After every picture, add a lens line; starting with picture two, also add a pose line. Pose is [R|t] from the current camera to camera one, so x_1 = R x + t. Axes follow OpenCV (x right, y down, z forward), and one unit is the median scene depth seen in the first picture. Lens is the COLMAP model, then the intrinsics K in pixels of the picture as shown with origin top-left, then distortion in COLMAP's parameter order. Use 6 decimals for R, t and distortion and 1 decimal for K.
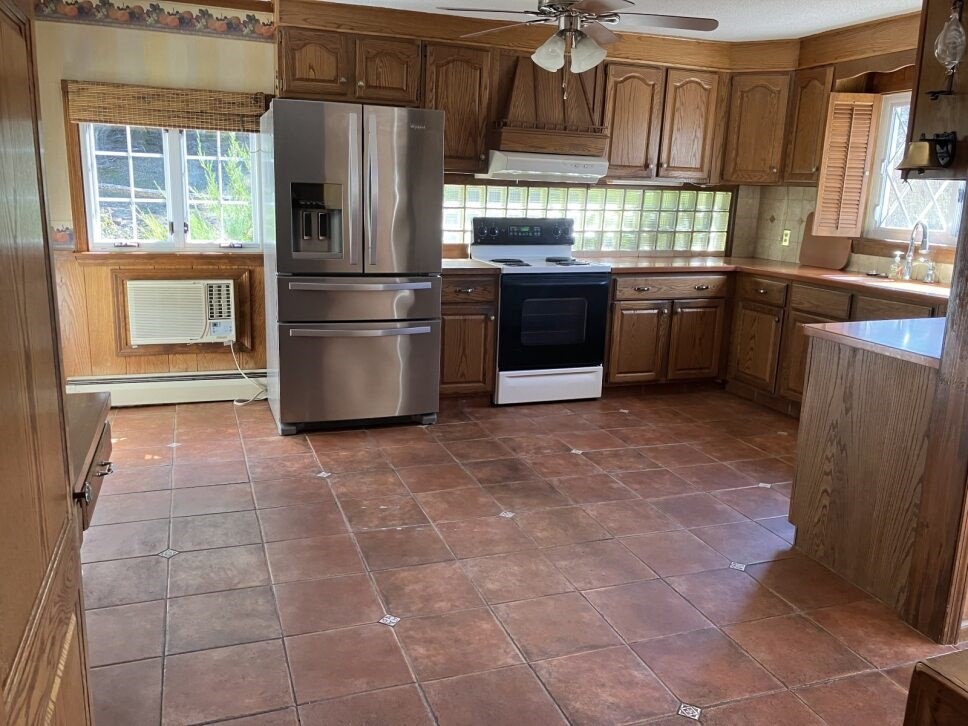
lens RADIAL K [[787.1, 0, 481.1], [0, 787.1, 357.2], [0, 0, 1]] dist [0.014756, -0.012846]
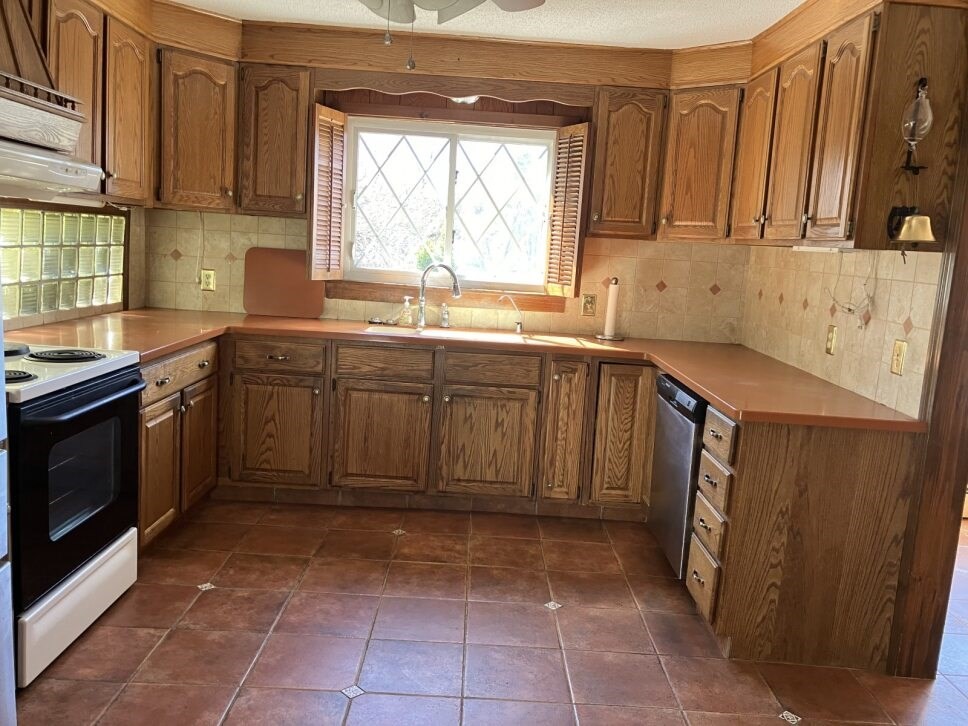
lens RADIAL K [[787.1, 0, 485.7], [0, 787.1, 367.7], [0, 0, 1]] dist [0.014756, -0.012846]
pose [[0.328792, -0.155557, 0.931503, -0.284836], [0.144079, 0.983057, 0.113311, -0.134761], [-0.933347, 0.096954, 0.345634, 0.577673]]
